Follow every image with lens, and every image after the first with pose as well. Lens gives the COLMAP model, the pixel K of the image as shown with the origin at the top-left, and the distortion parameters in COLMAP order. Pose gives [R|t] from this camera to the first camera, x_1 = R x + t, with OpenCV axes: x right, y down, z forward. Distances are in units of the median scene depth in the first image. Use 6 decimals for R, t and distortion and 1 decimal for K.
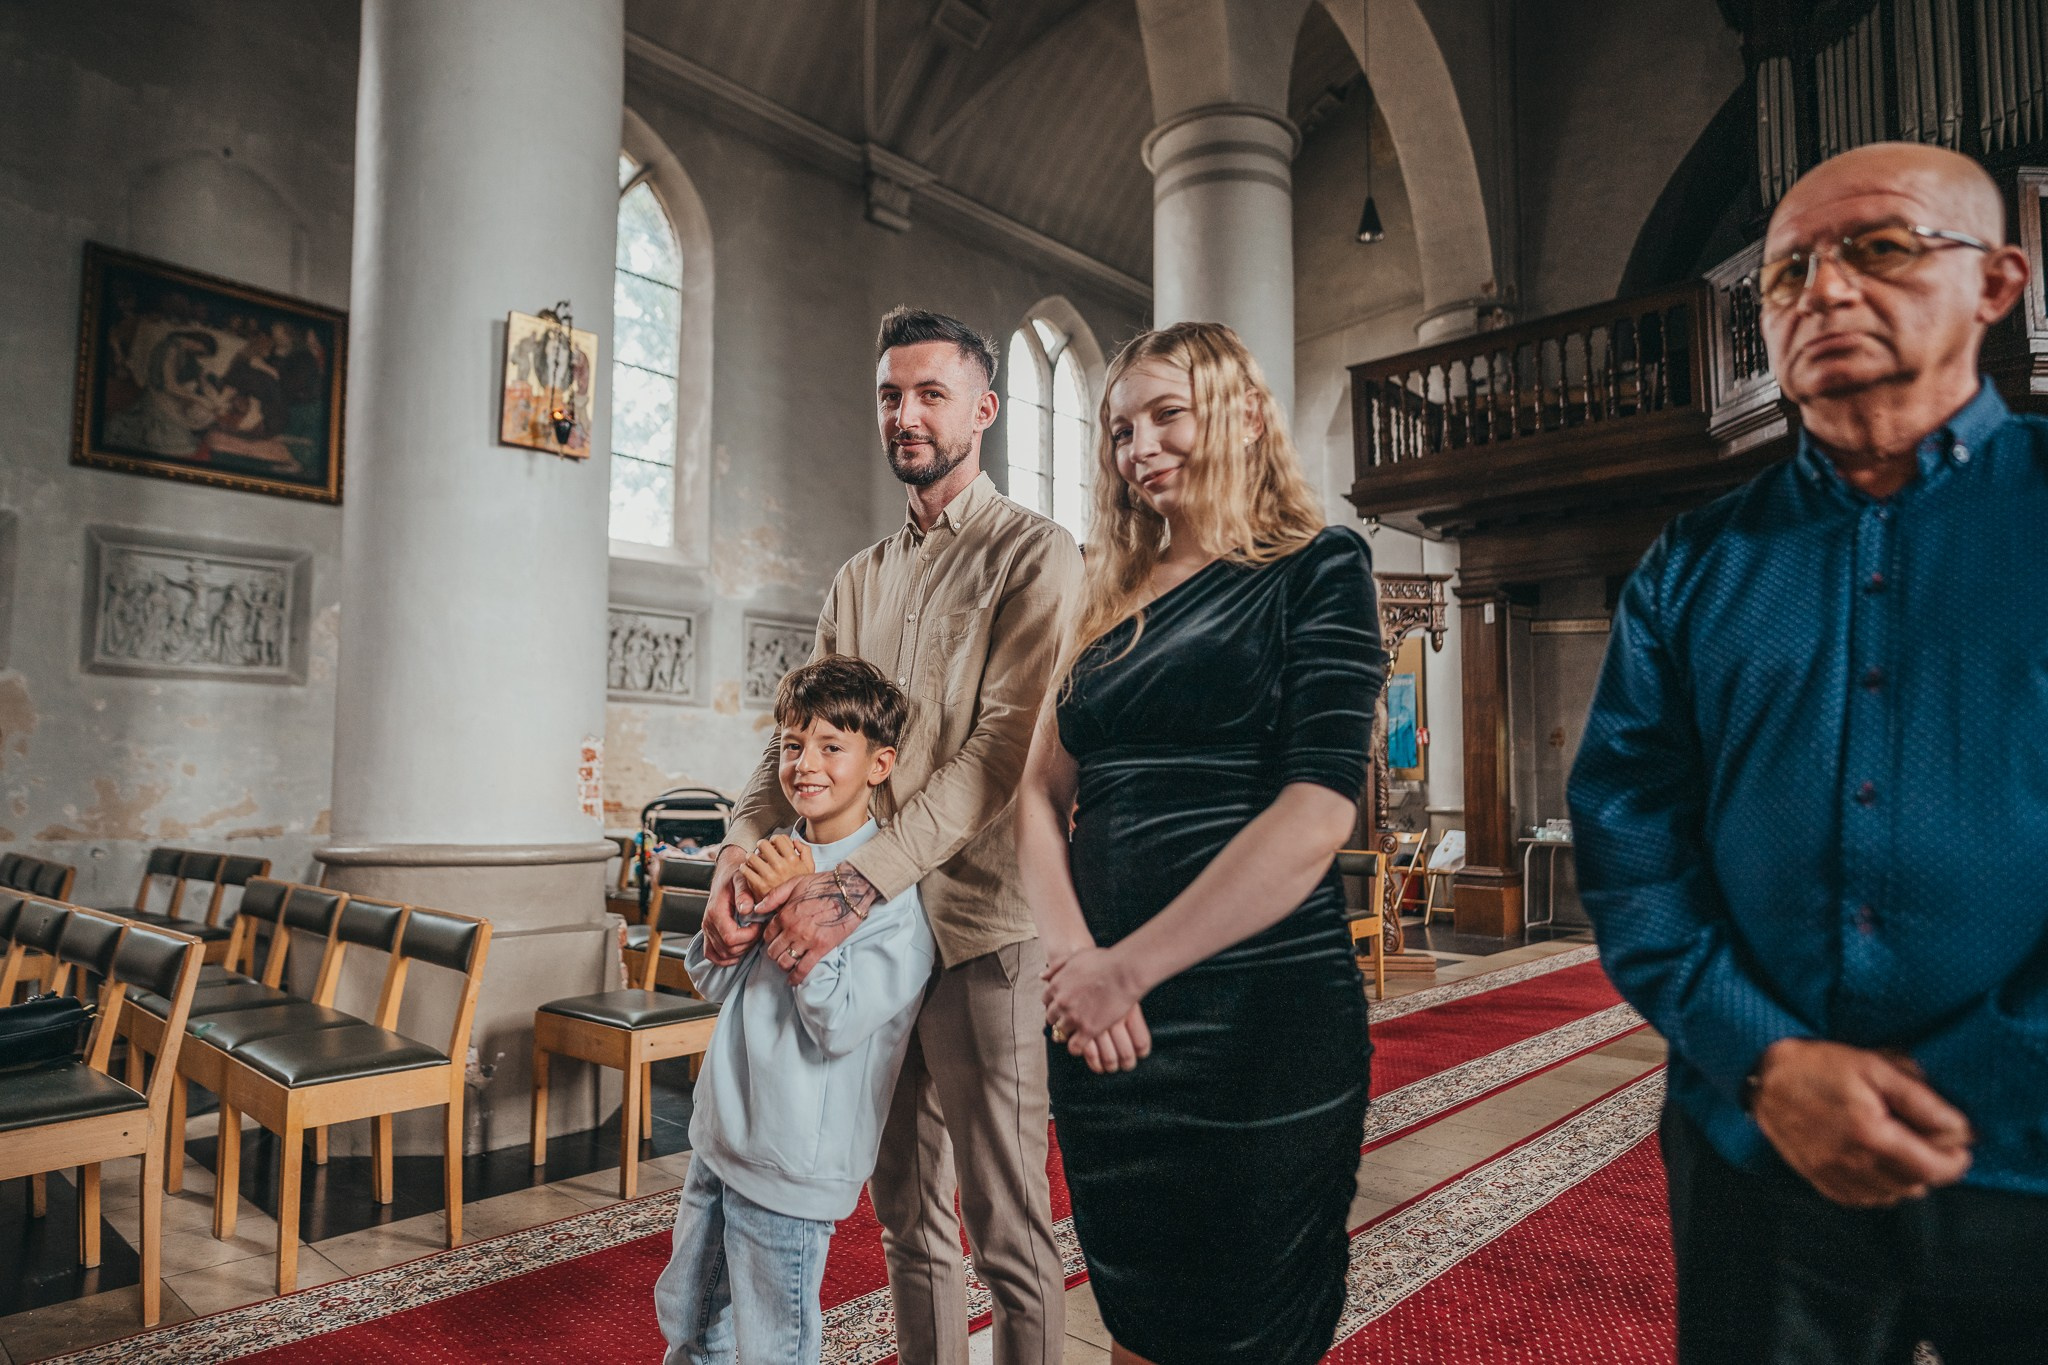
lens RADIAL K [[1167.9, 0, 1024.0], [0, 1167.9, 682.5], [0, 0, 1]] dist [-0.000966, -0.000732]
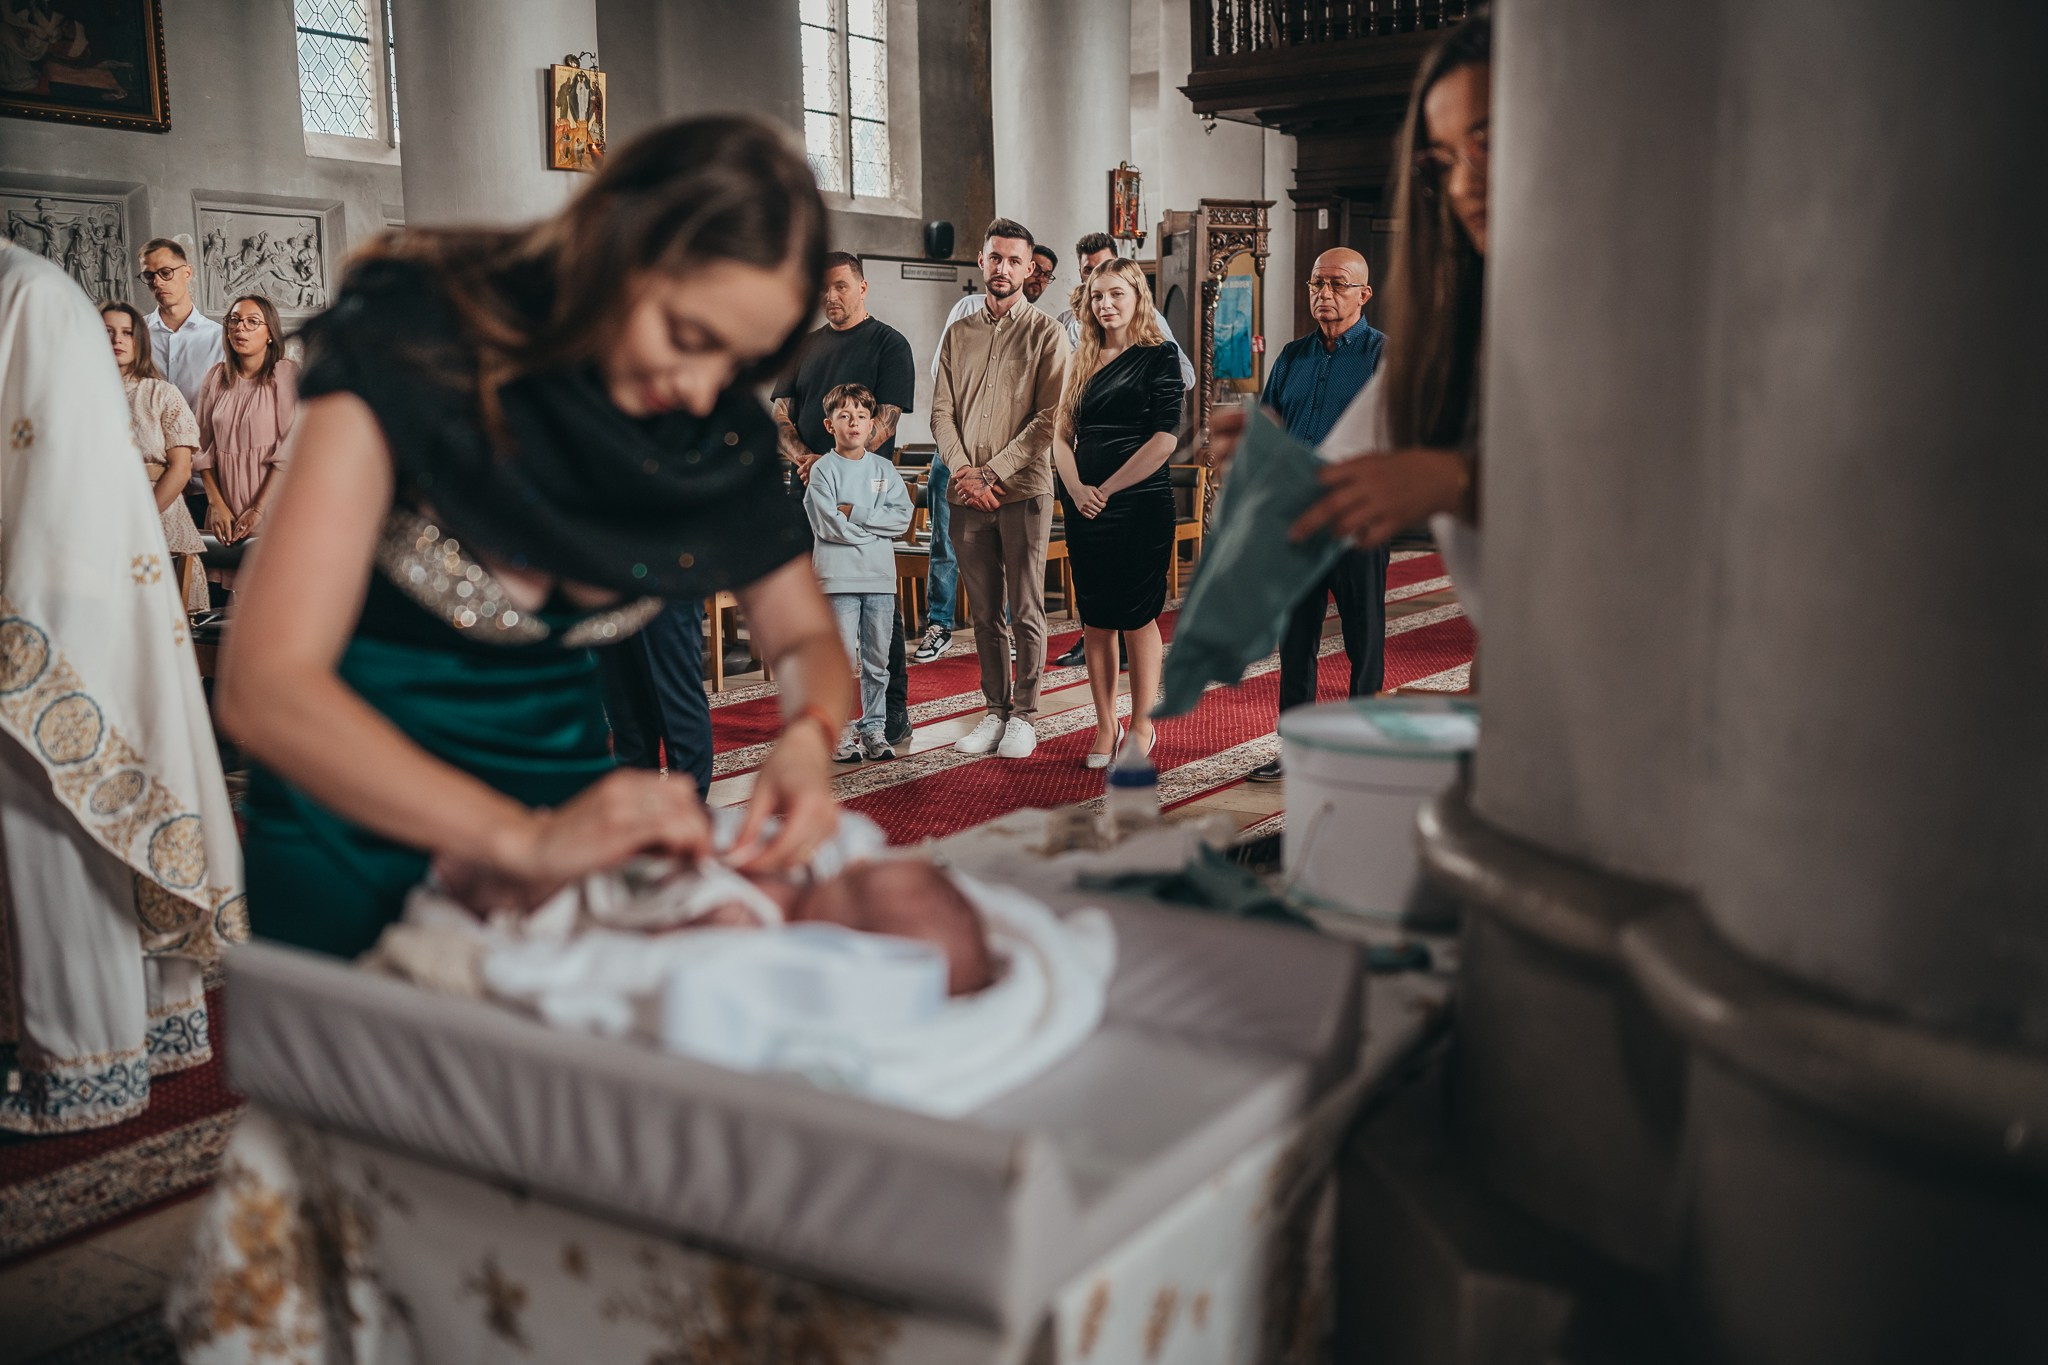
lens RADIAL K [[1955.3, 0, 1030.1], [0, 1955.3, 636.7], [0, 0, 1]] dist [0.002348, 0.000283]
pose [[0.982473, -0.040056, 0.182052, -0.189696], [-0.000145, 0.976476, 0.215628, -0.090387], [-0.186406, -0.211875, 0.959355, -0.742757]]
